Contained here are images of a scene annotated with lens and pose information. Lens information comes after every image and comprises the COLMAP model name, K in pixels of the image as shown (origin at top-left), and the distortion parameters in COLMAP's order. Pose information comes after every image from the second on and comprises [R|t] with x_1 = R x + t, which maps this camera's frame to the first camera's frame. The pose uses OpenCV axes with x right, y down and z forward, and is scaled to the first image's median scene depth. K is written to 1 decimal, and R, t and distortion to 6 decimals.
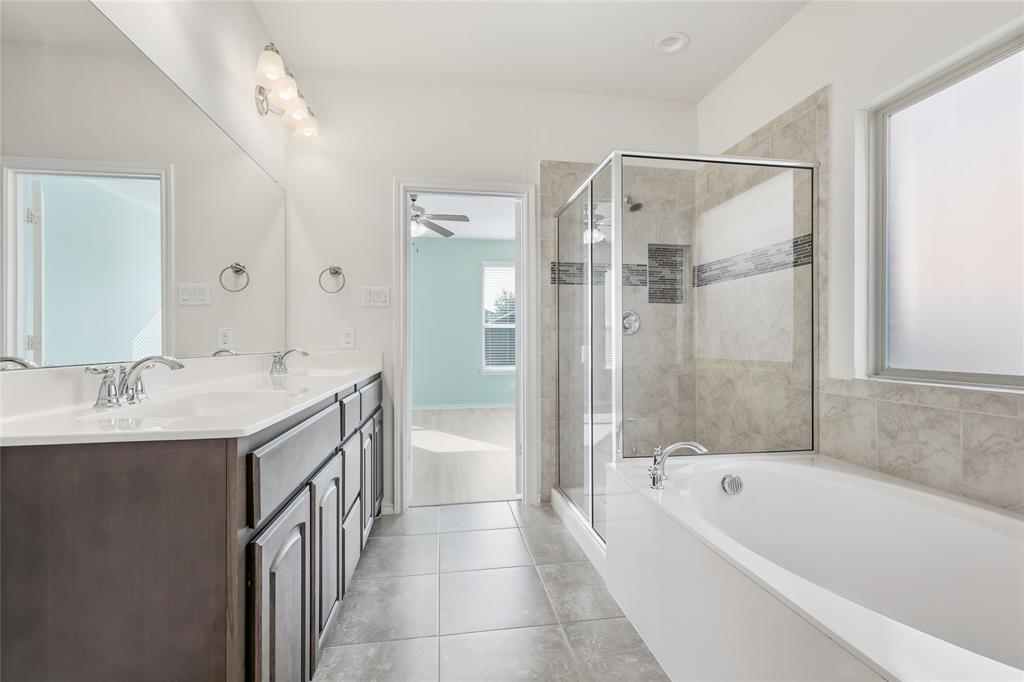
lens RADIAL K [[452.9, 0, 512.0], [0, 452.9, 341.0], [0, 0, 1]] dist [0.000419, -0.000263]
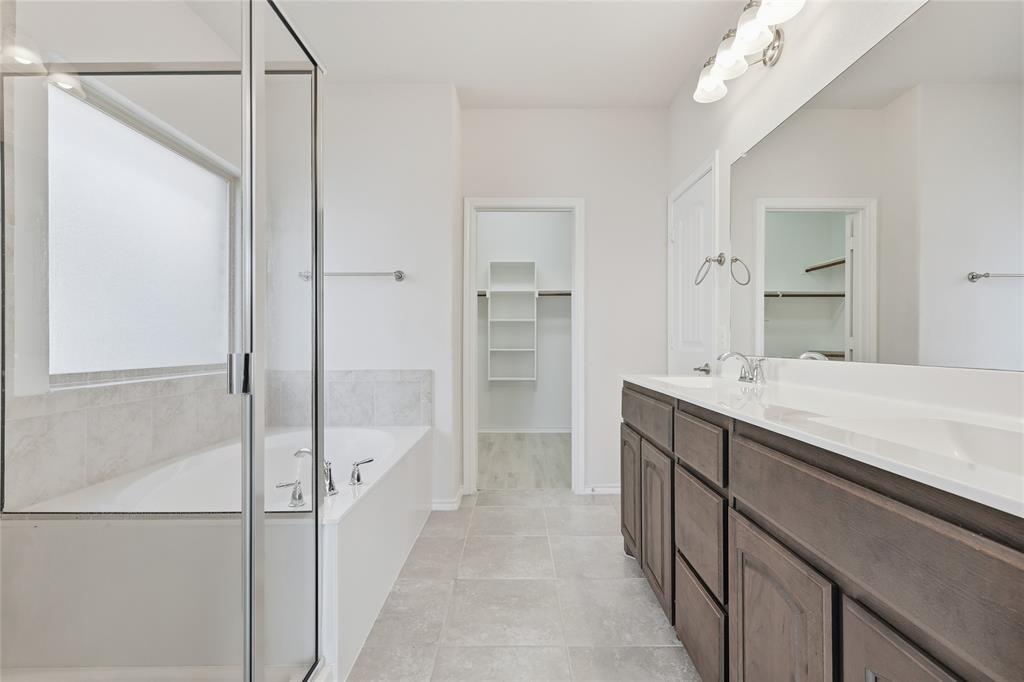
lens RADIAL K [[452.9, 0, 512.0], [0, 452.9, 341.0], [0, 0, 1]] dist [0.000419, -0.000263]
pose [[-0.985231, 0.002855, 0.171204, -0.212199], [0.002114, 0.999988, -0.004508, 0.000324], [-0.171215, -0.004080, -0.985225, 1.959023]]
